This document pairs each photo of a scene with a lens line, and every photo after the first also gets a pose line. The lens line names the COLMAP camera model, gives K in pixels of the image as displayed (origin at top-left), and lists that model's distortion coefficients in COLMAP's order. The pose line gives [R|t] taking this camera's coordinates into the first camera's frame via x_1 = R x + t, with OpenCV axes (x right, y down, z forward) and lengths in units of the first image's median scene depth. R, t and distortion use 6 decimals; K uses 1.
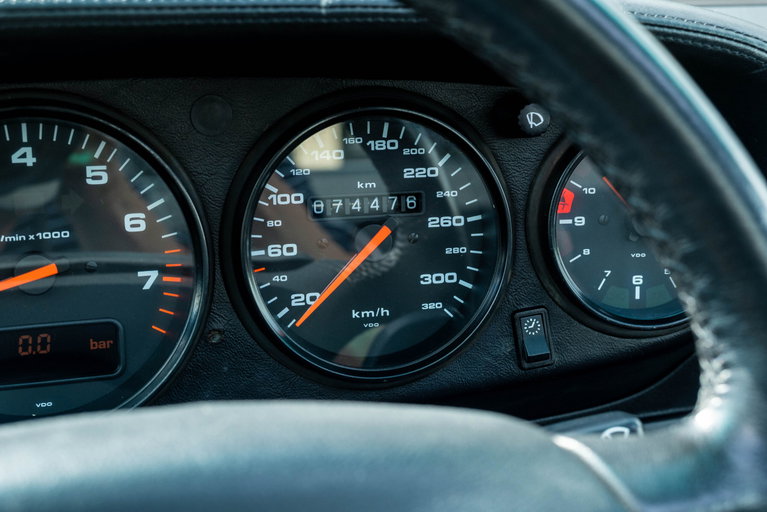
lens RADIAL K [[1238.1, 0, 384.6], [0, 1238.1, 257.9], [0, 0, 1]] dist [-0.061107, 0.000000]
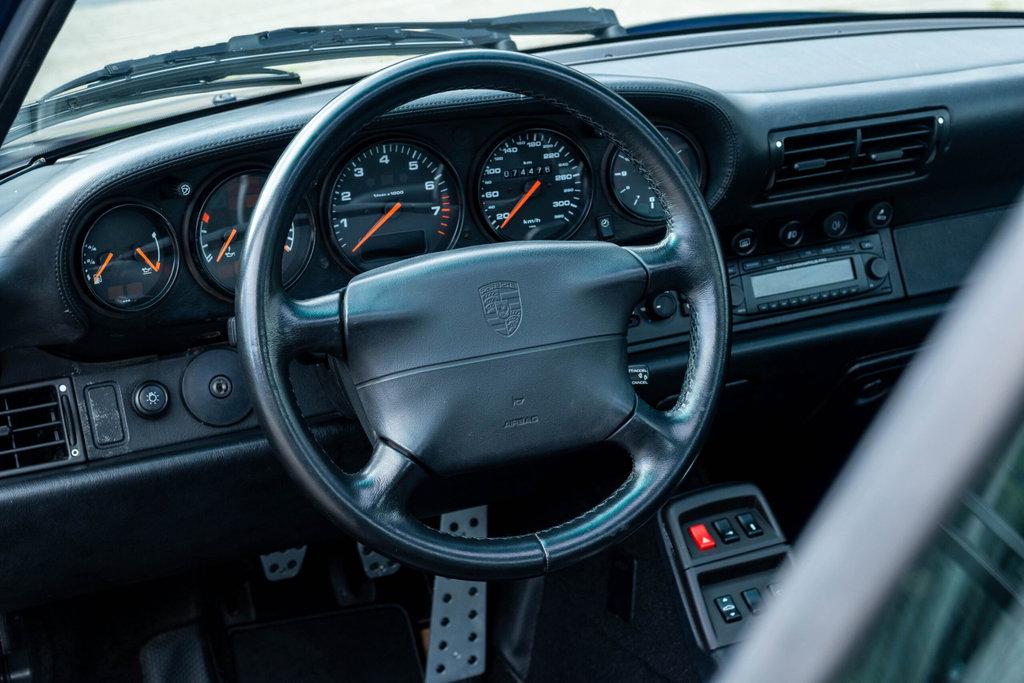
lens RADIAL K [[1840.6, 0, 511.6], [0, 1840.6, 340.3], [0, 0, 1]] dist [-0.017169, 0.000000]
pose [[0.993486, -0.062704, 0.095149, -0.371379], [0.055803, 0.995730, 0.073532, 0.013287], [-0.099354, -0.067744, 0.992743, -2.251803]]
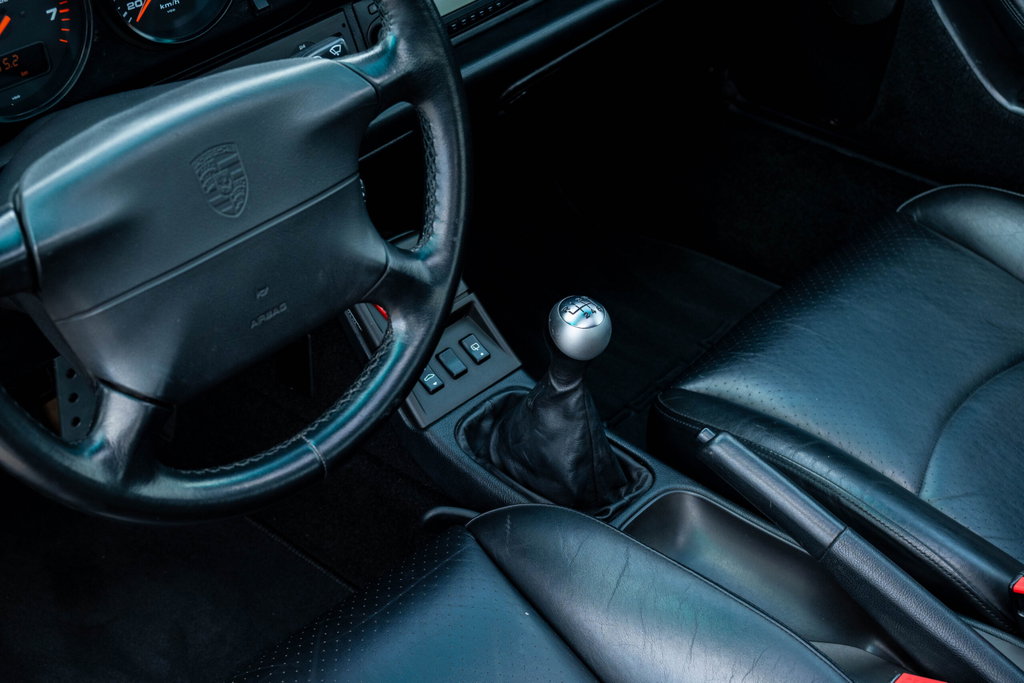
lens RADIAL K [[1549.7, 0, 506.6], [0, 1549.7, 336.6], [0, 0, 1]] dist [0.024355, 0.000000]
pose [[0.877745, -0.288983, 0.382167, -0.572297], [0.124714, 0.907939, 0.400118, -0.350633], [-0.462612, -0.303540, 0.832979, -1.203987]]
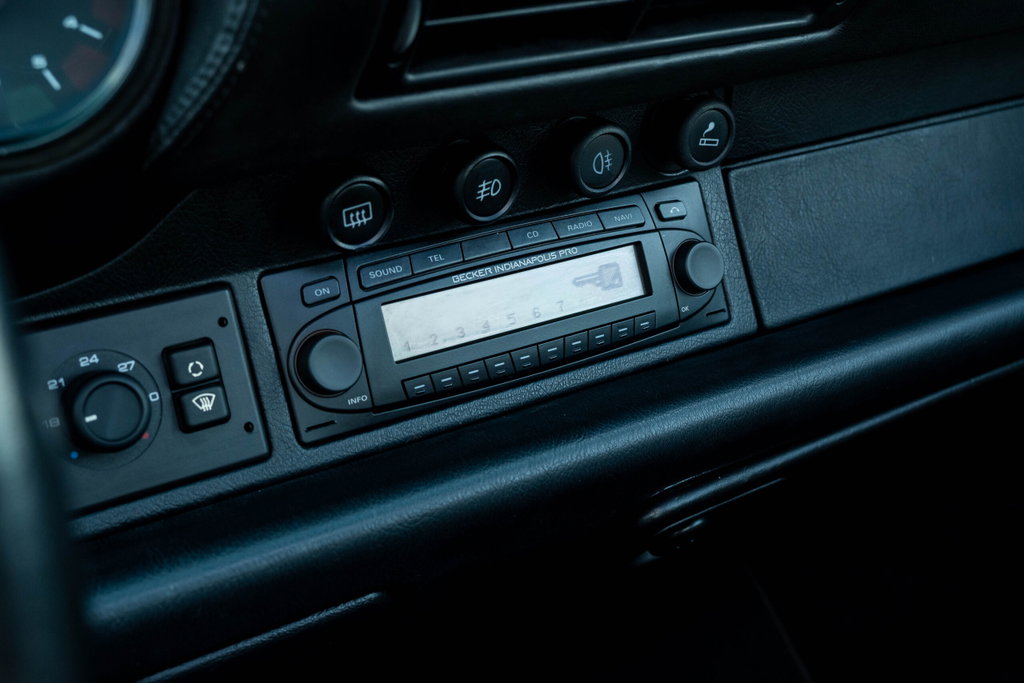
lens RADIAL K [[1358.8, 0, 510.1], [0, 1358.8, 349.5], [0, 0, 1]] dist [-0.013675, 0.000000]
pose [[0.967036, -0.103008, 0.232873, 0.294874], [0.068263, 0.985922, 0.152638, 0.067272], [-0.245317, -0.131710, 0.960454, 0.285514]]
